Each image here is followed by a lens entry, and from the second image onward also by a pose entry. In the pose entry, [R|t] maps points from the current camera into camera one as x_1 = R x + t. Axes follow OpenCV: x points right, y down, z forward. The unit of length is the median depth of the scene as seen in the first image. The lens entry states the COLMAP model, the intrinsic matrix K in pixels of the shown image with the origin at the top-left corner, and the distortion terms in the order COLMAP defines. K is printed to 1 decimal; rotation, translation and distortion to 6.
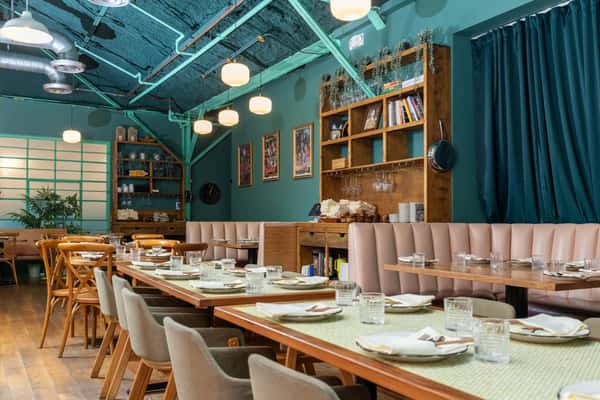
lens RADIAL K [[605.1, 0, 302.0], [0, 605.1, 213.7], [0, 0, 1]] dist [0.040695, 0.000000]
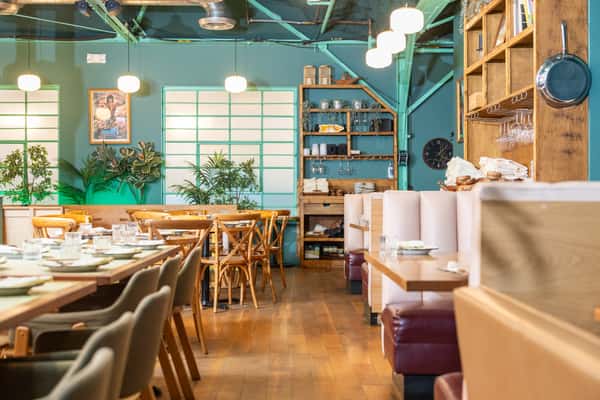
lens RADIAL K [[899.5, 0, 299.8], [0, 899.5, 202.0], [0, 0, 1]] dist [0.053202, 0.000000]
pose [[0.881249, -0.003820, -0.472638, 0.256458], [0.012407, 0.999810, 0.015053, 0.005630], [0.472490, -0.019129, 0.881128, 0.044933]]
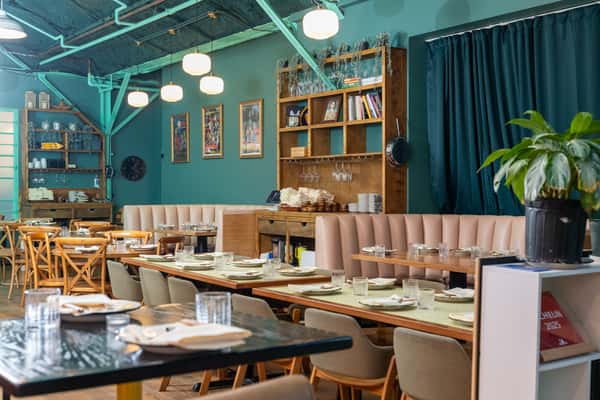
lens RADIAL K [[828.4, 0, 300.8], [0, 828.4, 196.3], [0, 0, 1]] dist [0.040113, 0.000000]
pose [[0.993554, -0.002758, 0.113329, -0.066084], [-0.000229, 0.999653, 0.026340, -0.032976], [-0.113362, -0.026196, 0.993208, -0.269083]]
